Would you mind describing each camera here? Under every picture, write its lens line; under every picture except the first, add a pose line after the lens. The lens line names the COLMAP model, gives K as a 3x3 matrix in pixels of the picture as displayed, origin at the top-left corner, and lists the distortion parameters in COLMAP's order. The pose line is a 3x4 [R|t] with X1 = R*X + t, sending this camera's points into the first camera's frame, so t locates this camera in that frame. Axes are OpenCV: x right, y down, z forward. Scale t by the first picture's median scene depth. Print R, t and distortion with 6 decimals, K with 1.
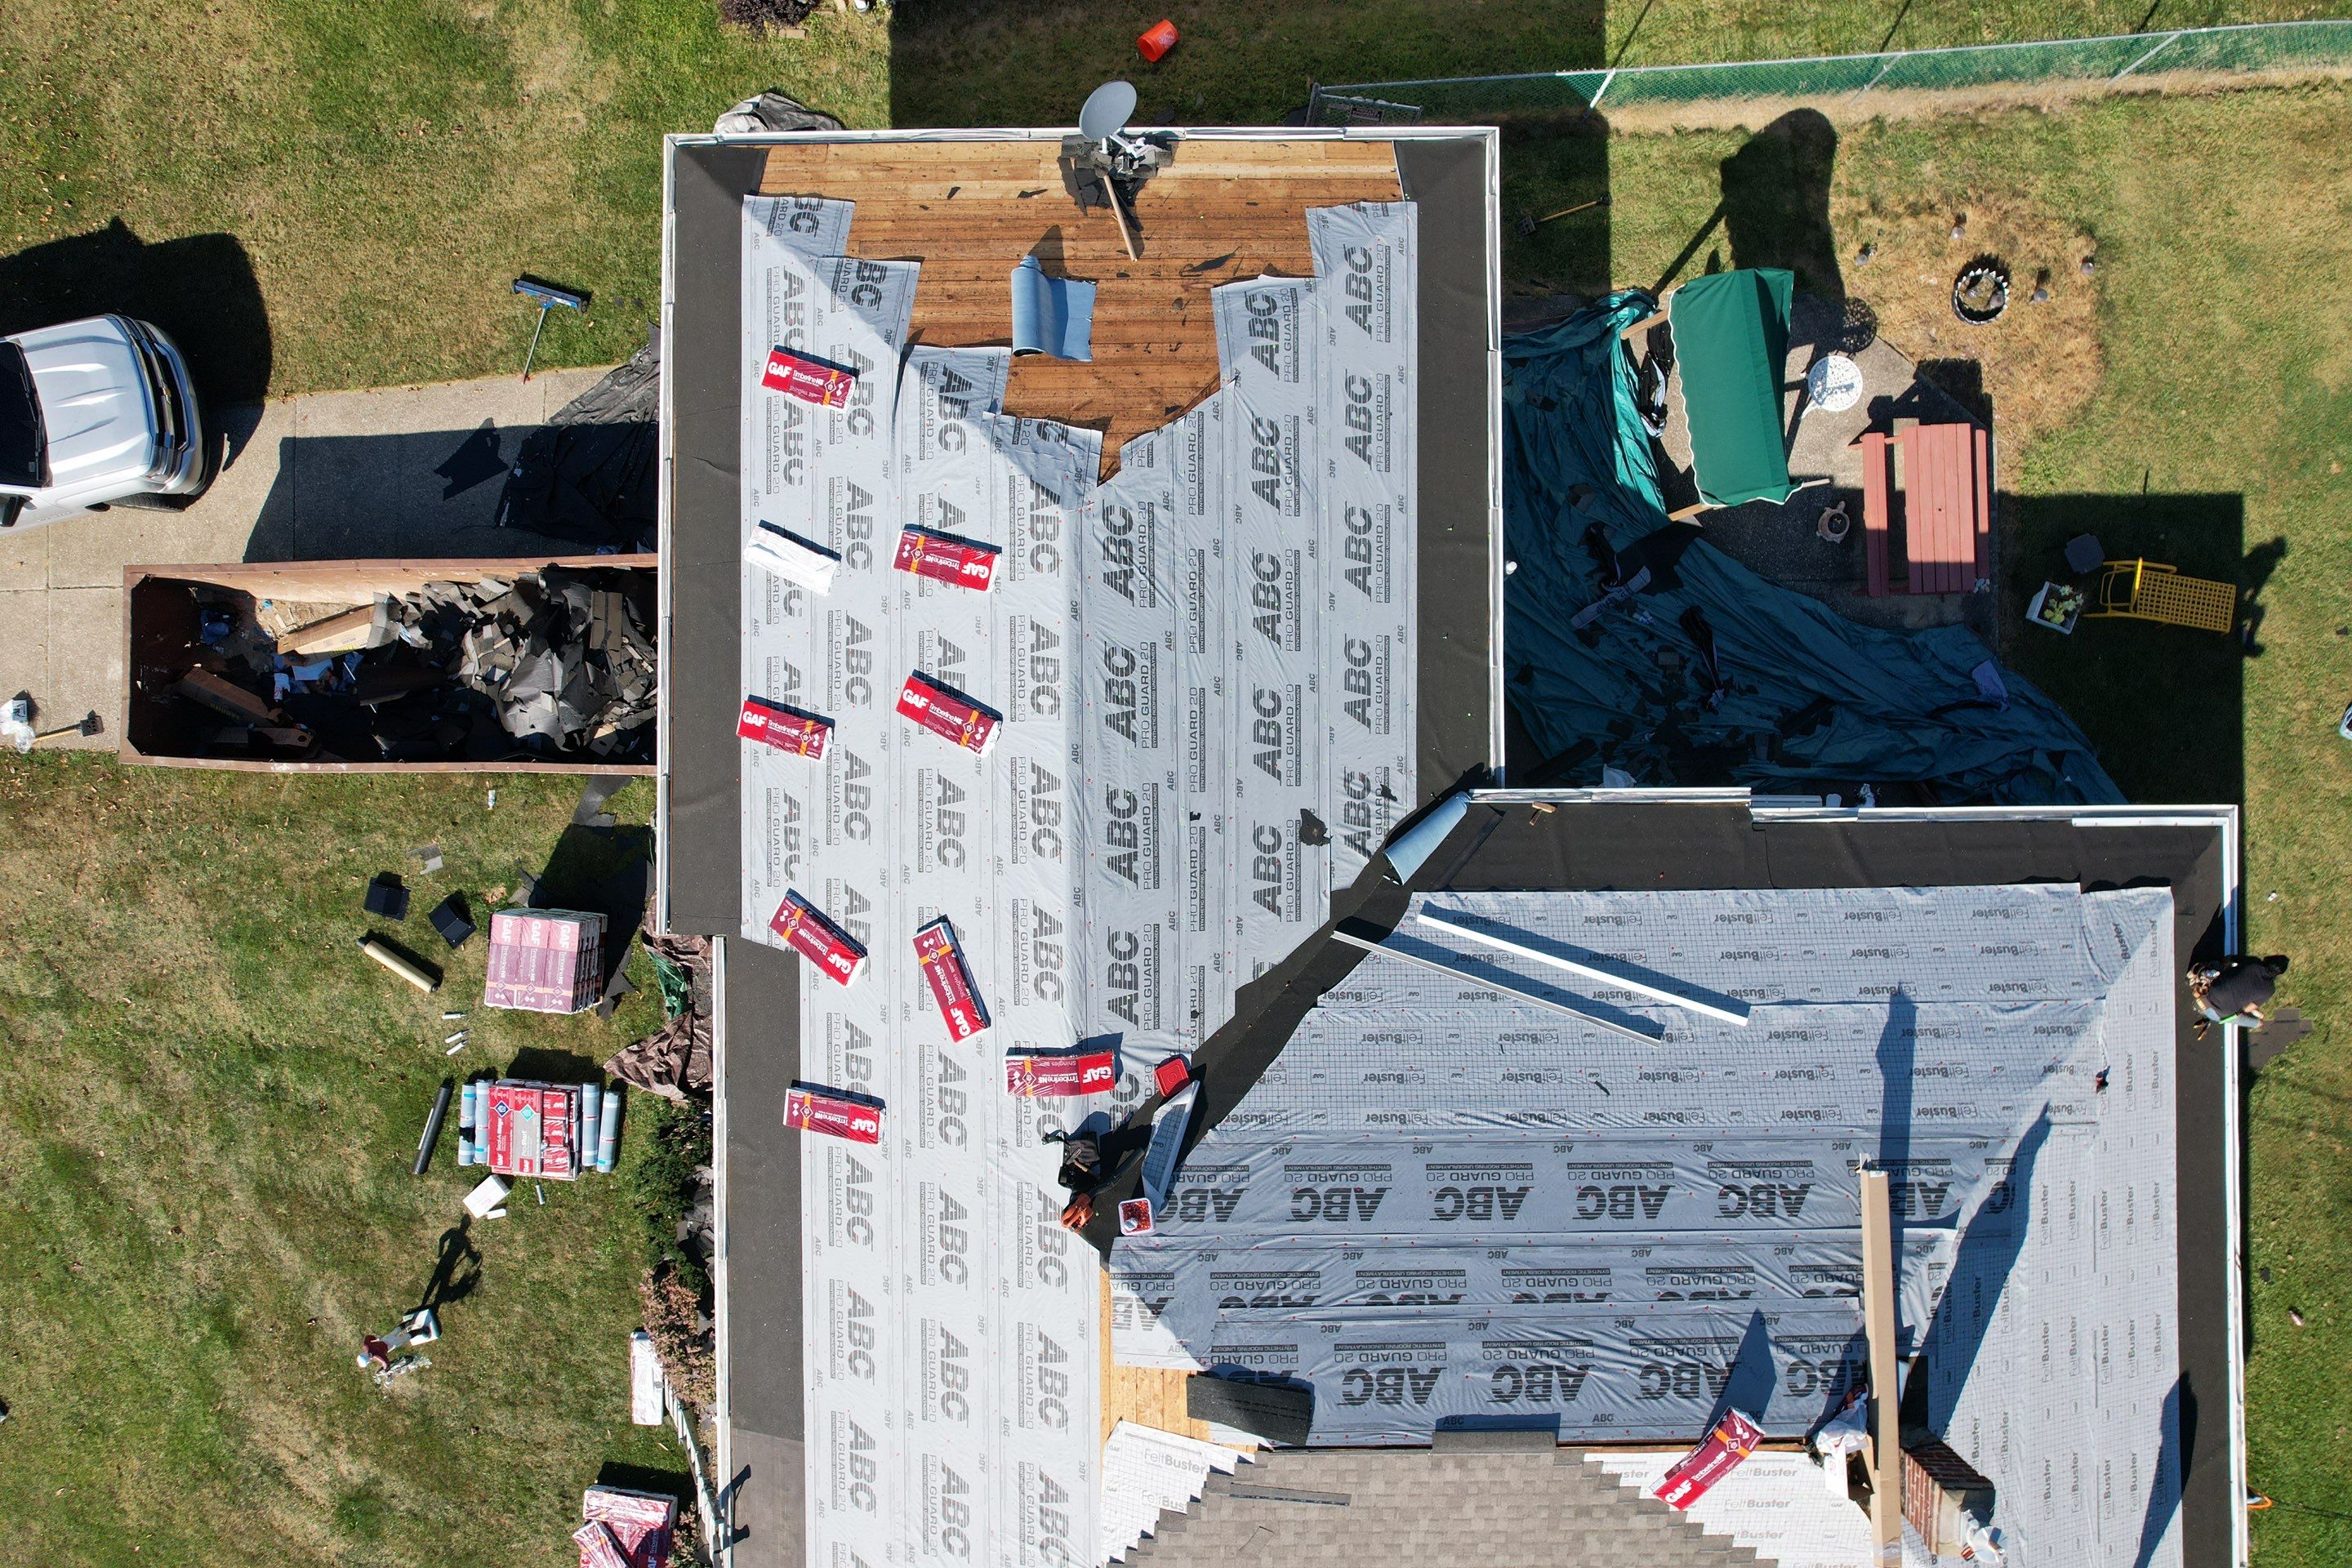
lens RADIAL K [[1503.7, 0, 1175.3], [0, 1503.7, 784.9], [0, 0, 1]] dist [-0.085173, 0.078795]
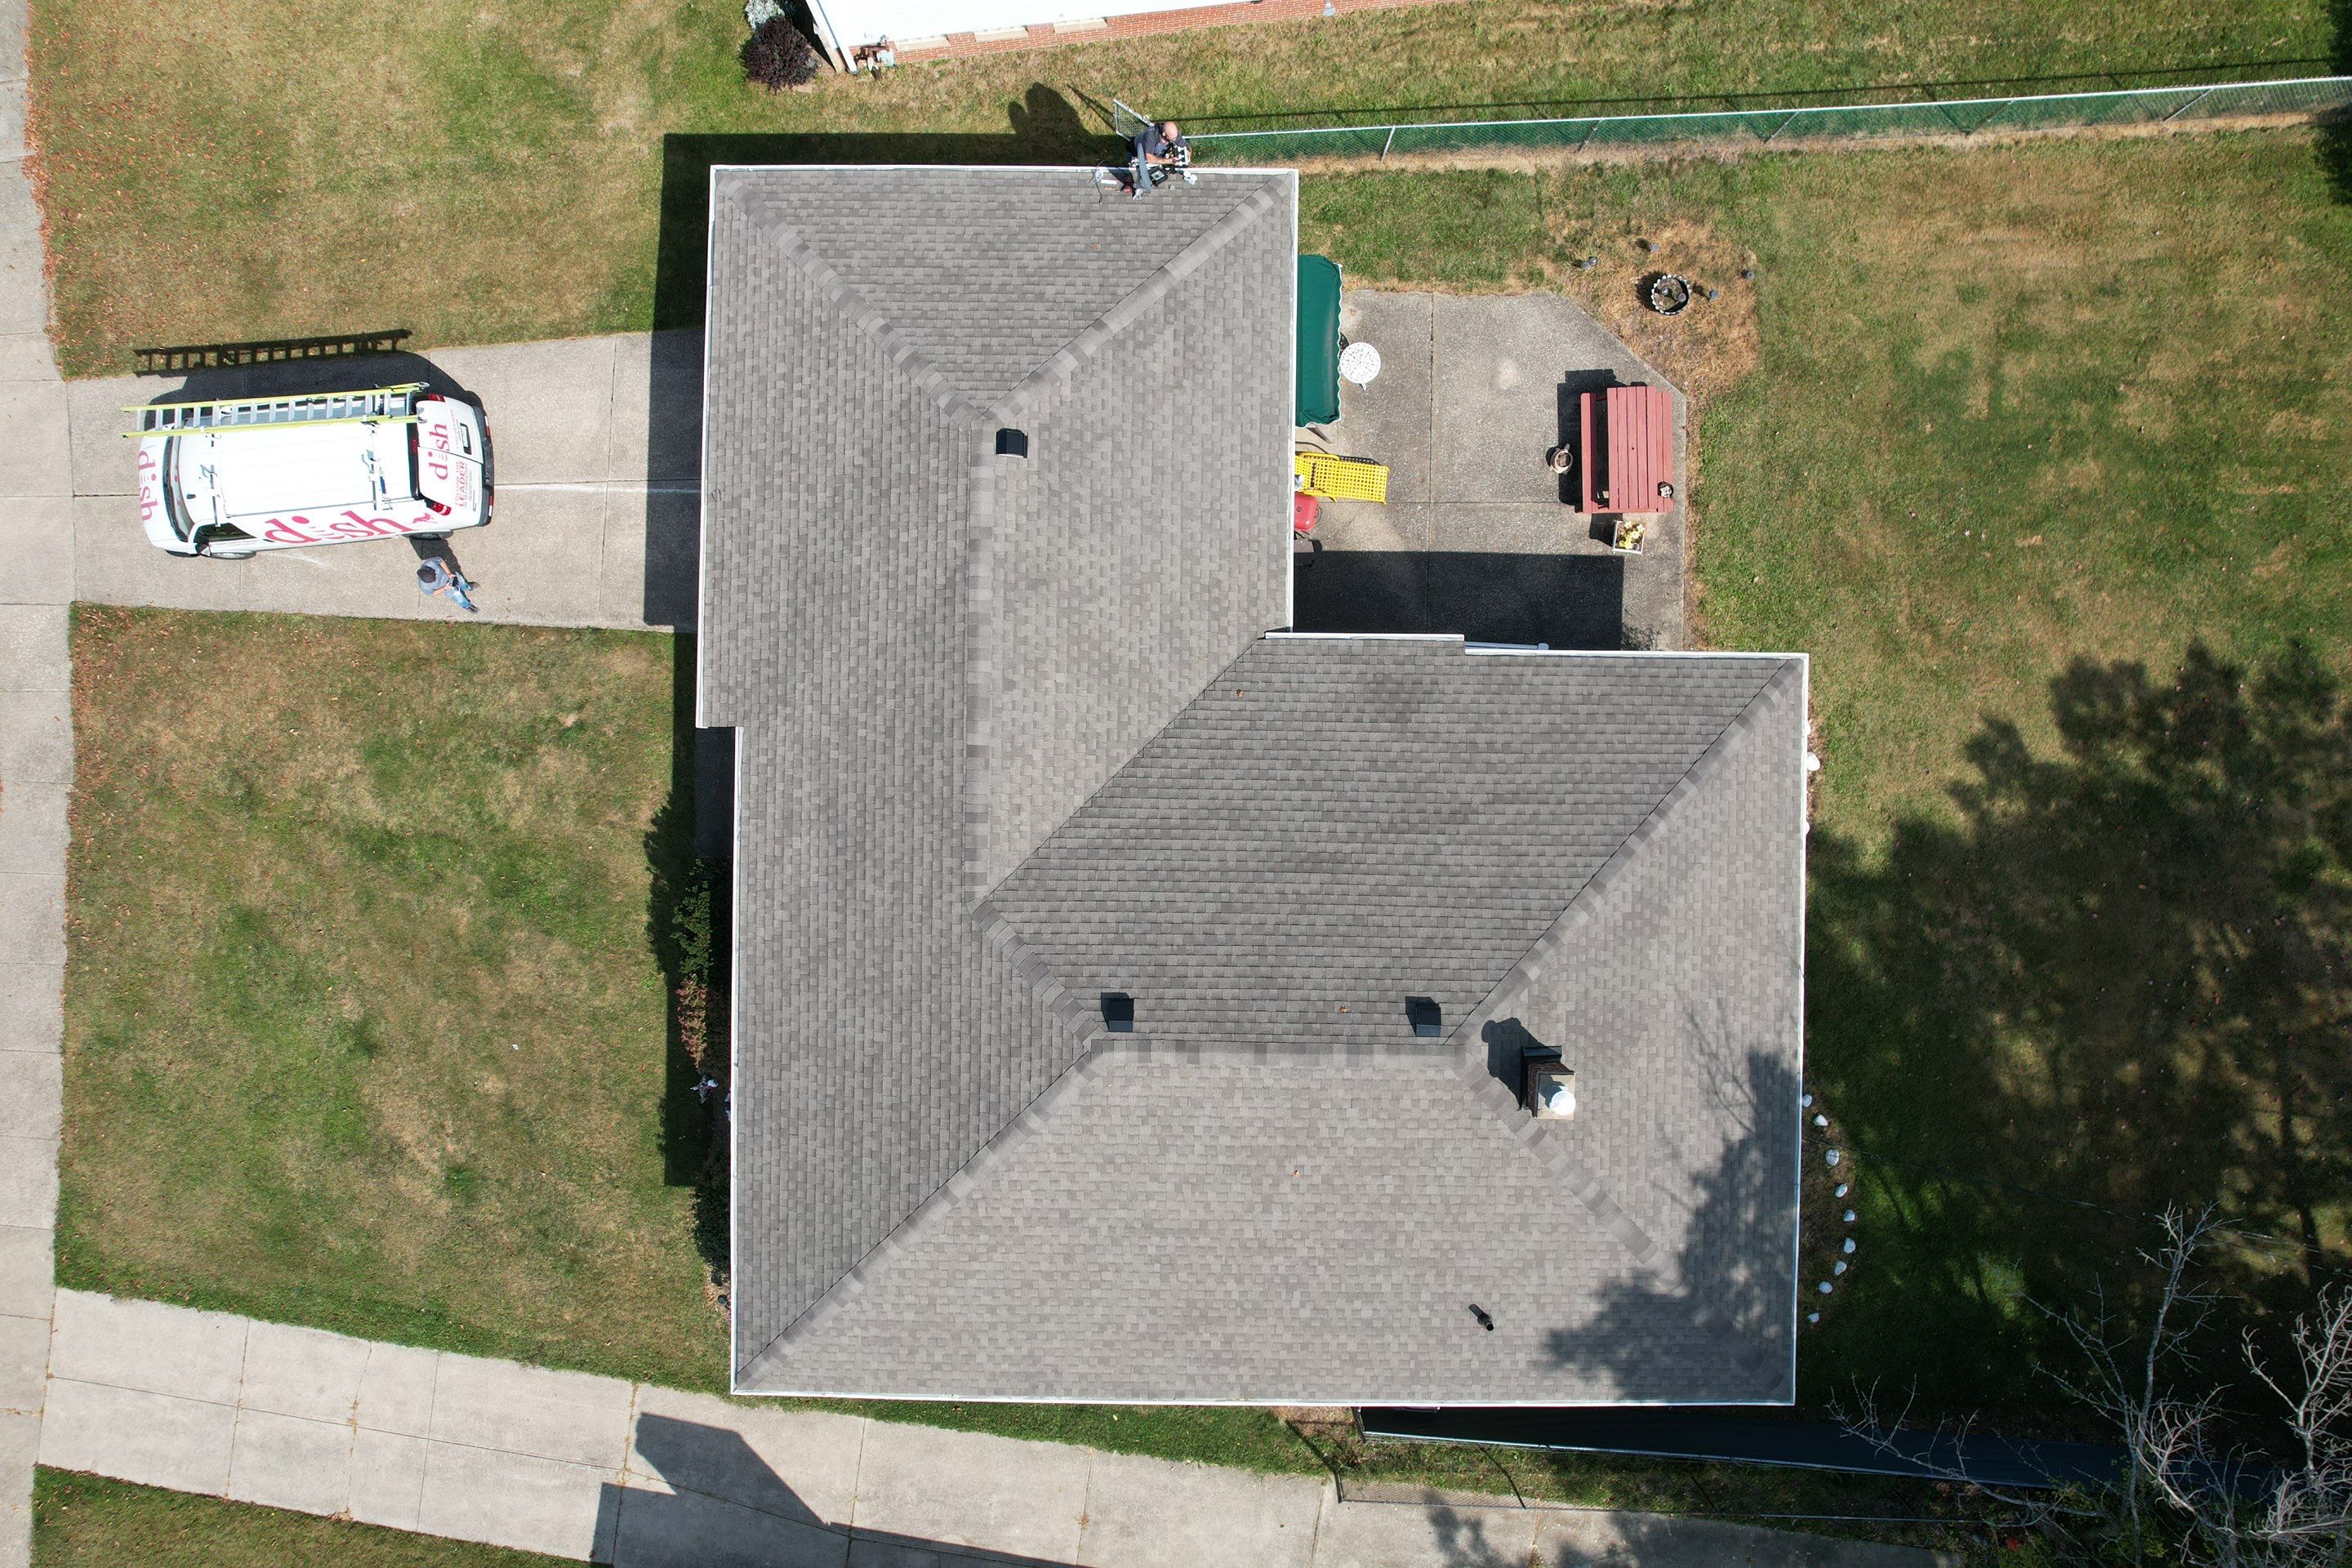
lens RADIAL K [[1521.8, 0, 1176.0], [0, 1521.8, 784.0], [0, 0, 1]] dist [-0.087310, 0.077875]
pose [[0.999869, 0.016108, 0.001431, 0.090769], [-0.016107, 0.999870, -0.000137, 0.122080], [-0.001434, 0.000114, 0.999999, -0.367902]]
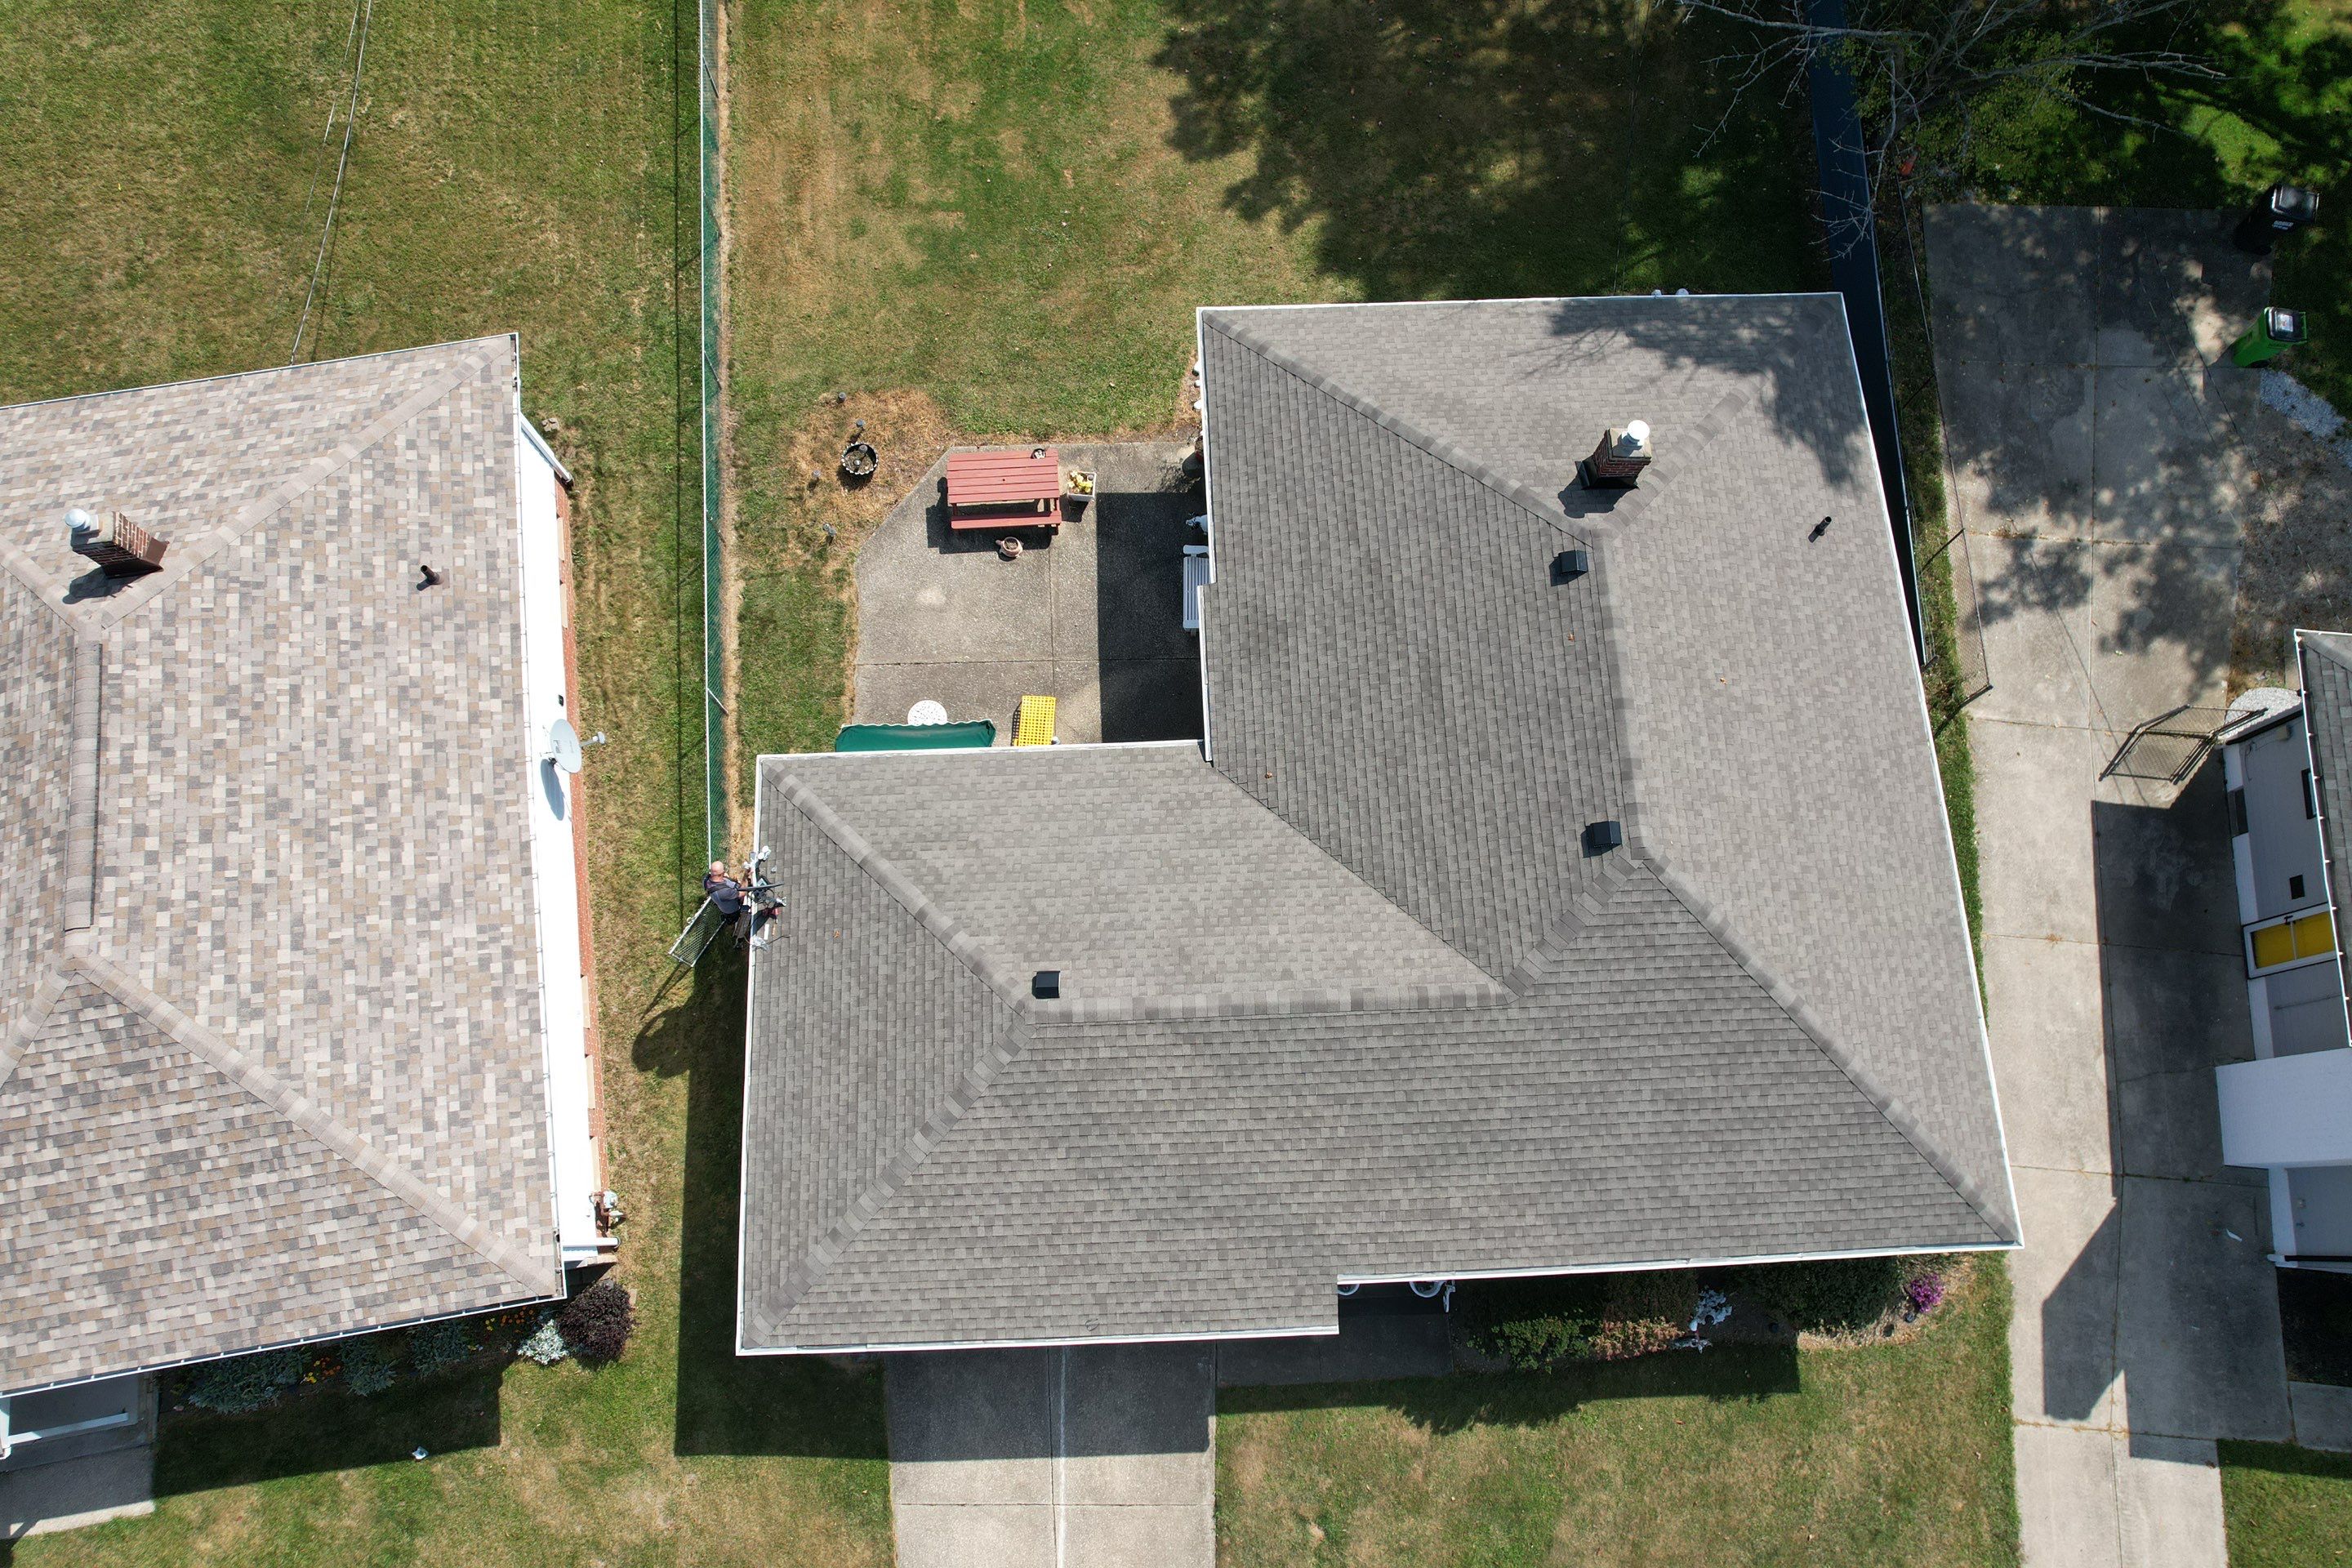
lens RADIAL K [[1503.7, 0, 1175.3], [0, 1503.7, 784.9], [0, 0, 1]] dist [-0.085173, 0.078795]
pose [[-0.035900, -0.958040, 0.284379, -0.205434], [0.999321, -0.032038, 0.018220, -0.044977], [-0.008344, 0.284840, 0.958539, -0.353046]]
